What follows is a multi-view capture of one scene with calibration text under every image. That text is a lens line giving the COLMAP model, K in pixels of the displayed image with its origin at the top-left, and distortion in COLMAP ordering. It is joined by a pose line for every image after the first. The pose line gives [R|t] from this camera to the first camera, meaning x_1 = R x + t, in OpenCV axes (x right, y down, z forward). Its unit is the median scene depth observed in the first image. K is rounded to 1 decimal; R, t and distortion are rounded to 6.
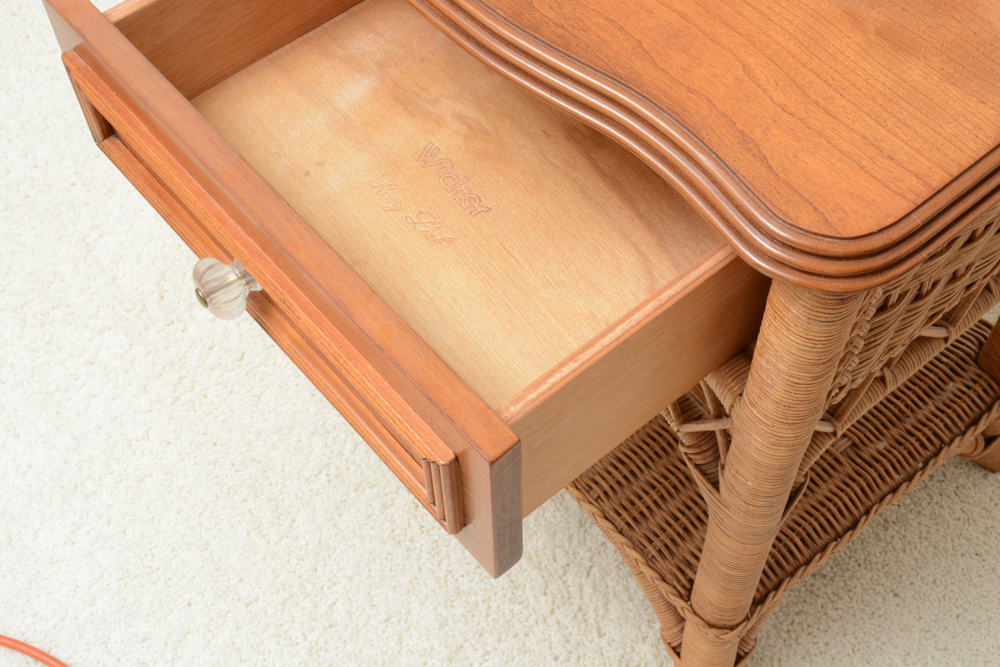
lens RADIAL K [[1384.4, 0, 500.0], [0, 1384.4, 333.5], [0, 0, 1]] dist [-0.016324, 0.008524]
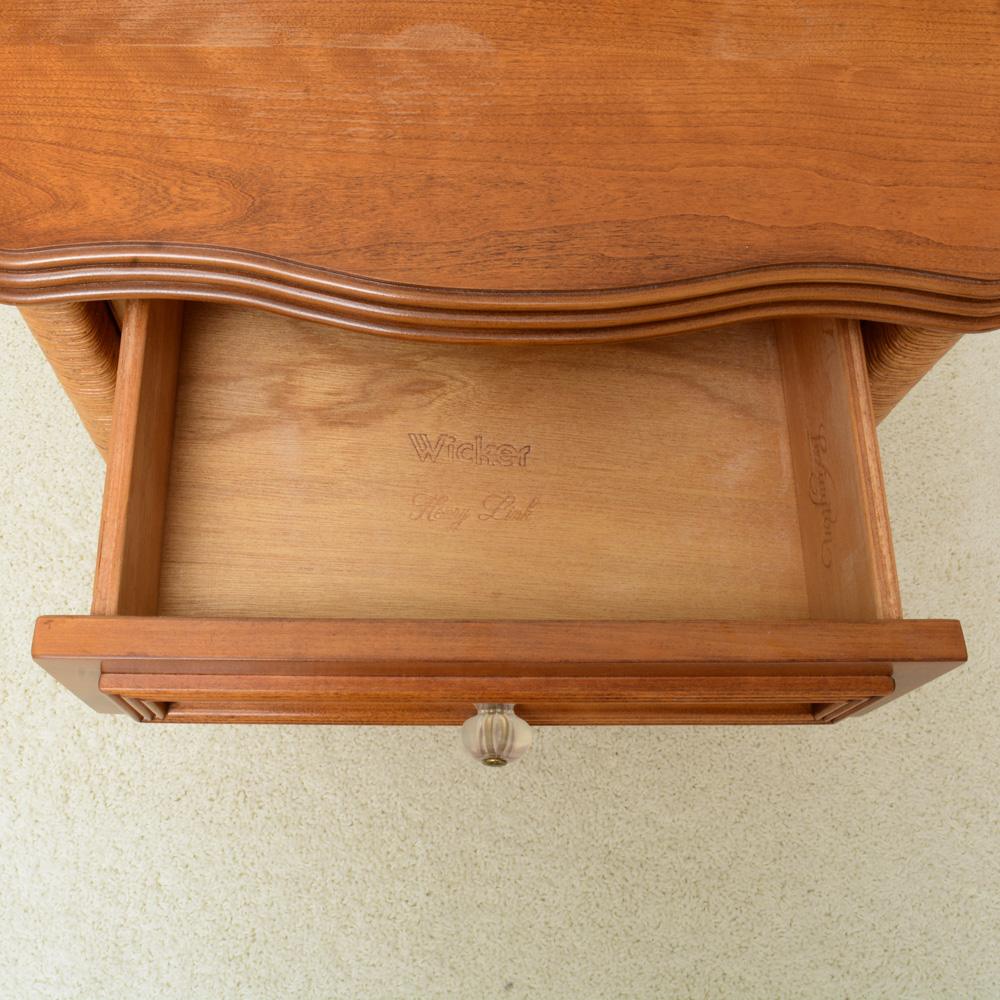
lens RADIAL K [[1201.8, 0, 500.0], [0, 1201.8, 500.0], [0, 0, 1]] dist [-0.085066, -0.000292]
pose [[0.636135, -0.698920, 0.326869, -0.369831], [0.602524, 0.714607, 0.355389, -0.436216], [-0.481971, -0.029129, 0.875703, 0.376294]]
